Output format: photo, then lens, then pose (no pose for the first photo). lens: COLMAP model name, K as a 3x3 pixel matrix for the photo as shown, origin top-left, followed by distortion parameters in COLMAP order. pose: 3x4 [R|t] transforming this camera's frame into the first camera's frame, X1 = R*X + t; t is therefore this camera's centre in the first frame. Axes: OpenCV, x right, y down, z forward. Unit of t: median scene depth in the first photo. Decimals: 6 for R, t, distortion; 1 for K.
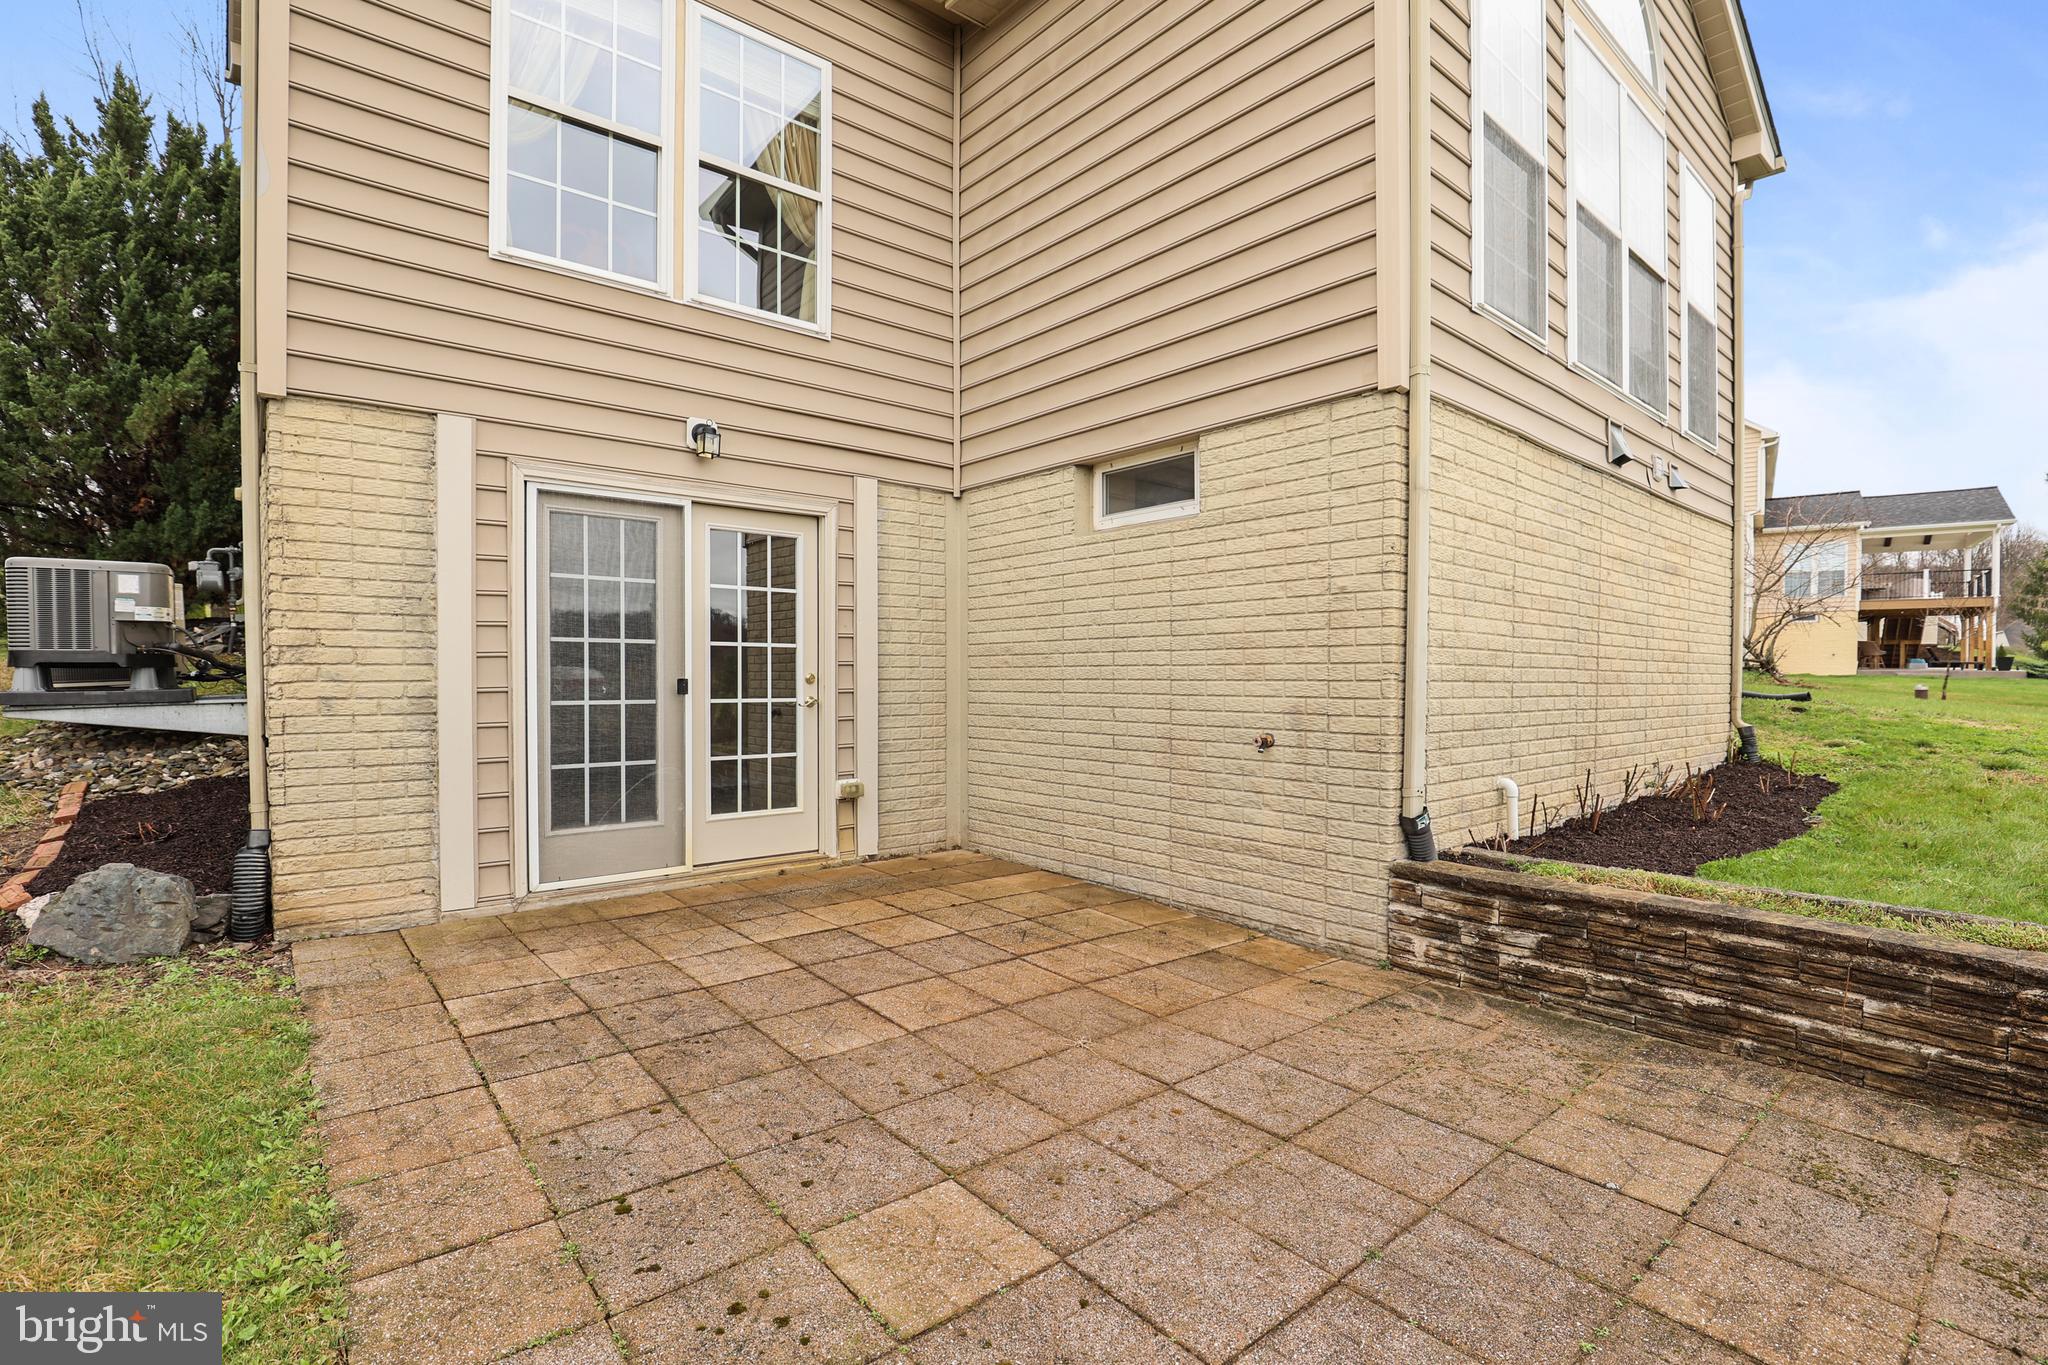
lens RADIAL K [[936.9, 0, 1011.3], [0, 936.9, 675.7], [0, 0, 1]] dist [-0.032903, 0.009247]
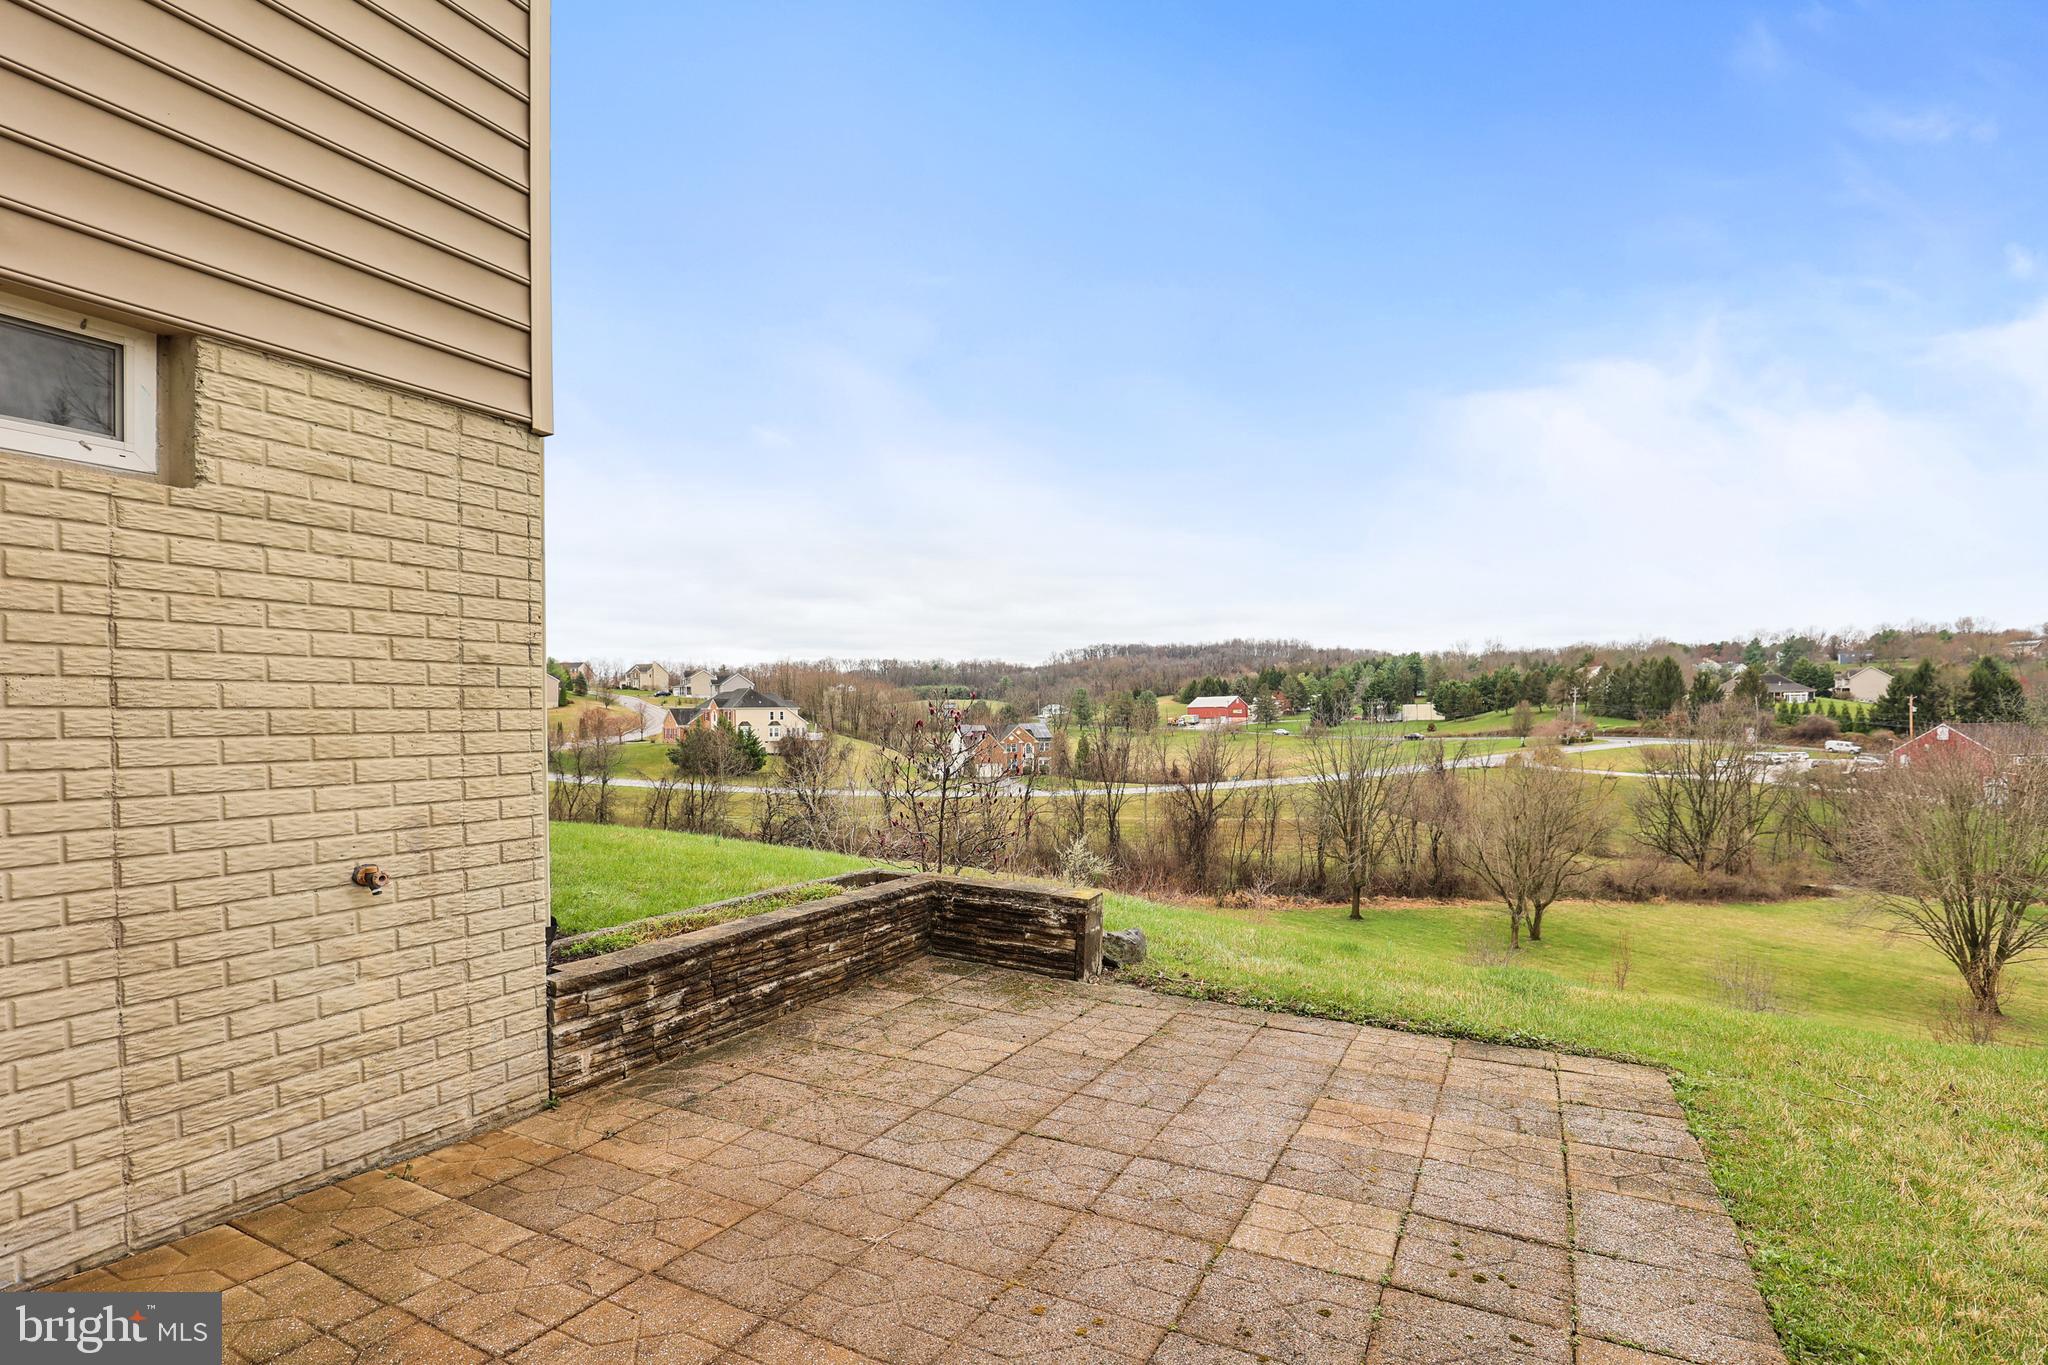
lens RADIAL K [[938.1, 0, 1017.5], [0, 938.1, 717.5], [0, 0, 1]] dist [-0.032411, 0.000819]
pose [[-0.366144, 0.001178, 0.930557, -0.623517], [0.005547, 0.999984, 0.000916, -0.049550], [-0.930542, 0.005497, -0.366145, 1.025920]]
